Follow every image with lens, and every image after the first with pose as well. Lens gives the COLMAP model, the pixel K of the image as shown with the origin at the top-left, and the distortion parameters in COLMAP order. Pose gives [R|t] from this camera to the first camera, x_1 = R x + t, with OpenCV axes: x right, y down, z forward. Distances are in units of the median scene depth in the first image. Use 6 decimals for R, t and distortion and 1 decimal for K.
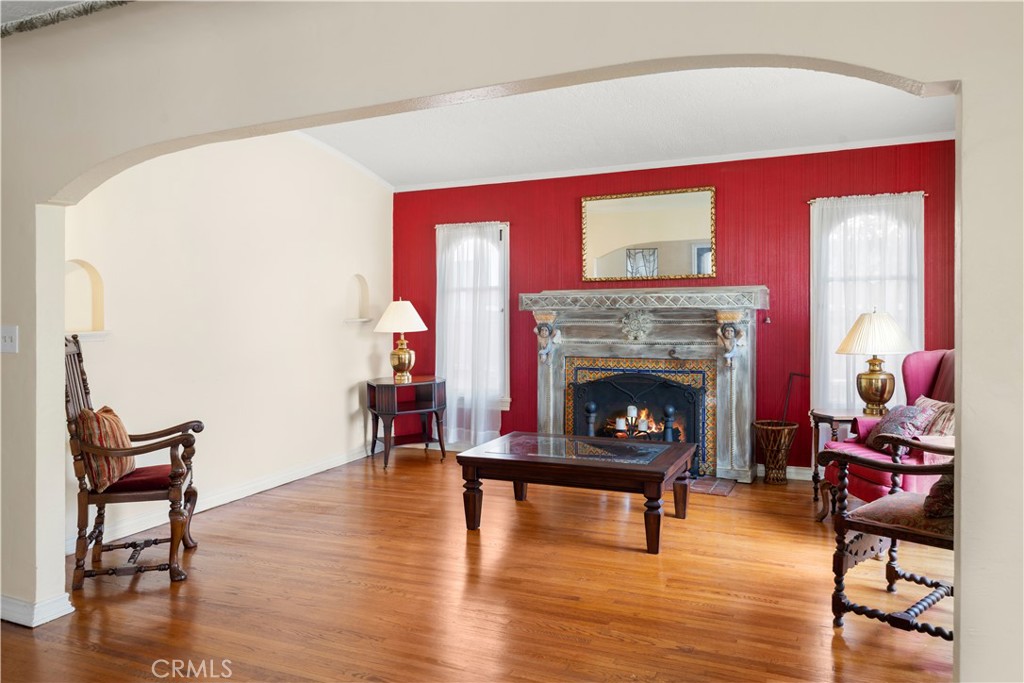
lens RADIAL K [[727.2, 0, 515.4], [0, 727.2, 290.3], [0, 0, 1]] dist [-0.001805, 0.001390]
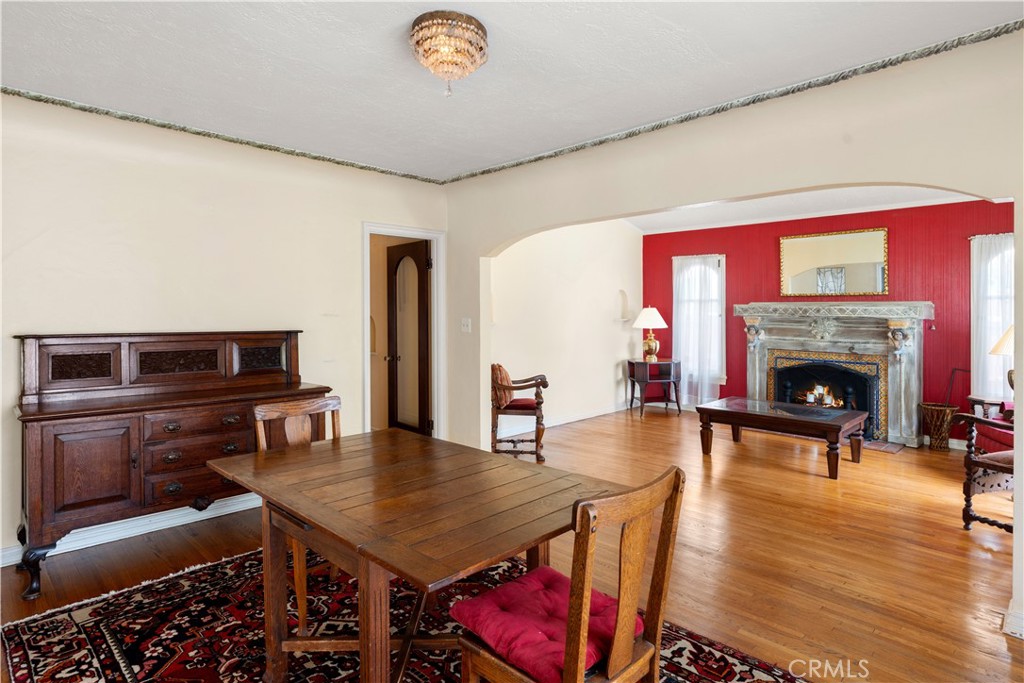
lens RADIAL K [[566.9, 0, 525.9], [0, 566.9, 282.1], [0, 0, 1]] dist [0.000826, -0.000254]
pose [[0.947628, 0.003618, -0.319355, -0.028031], [-0.011724, 0.999656, -0.023461, -0.009094], [0.319161, 0.025976, 0.947345, -0.226140]]
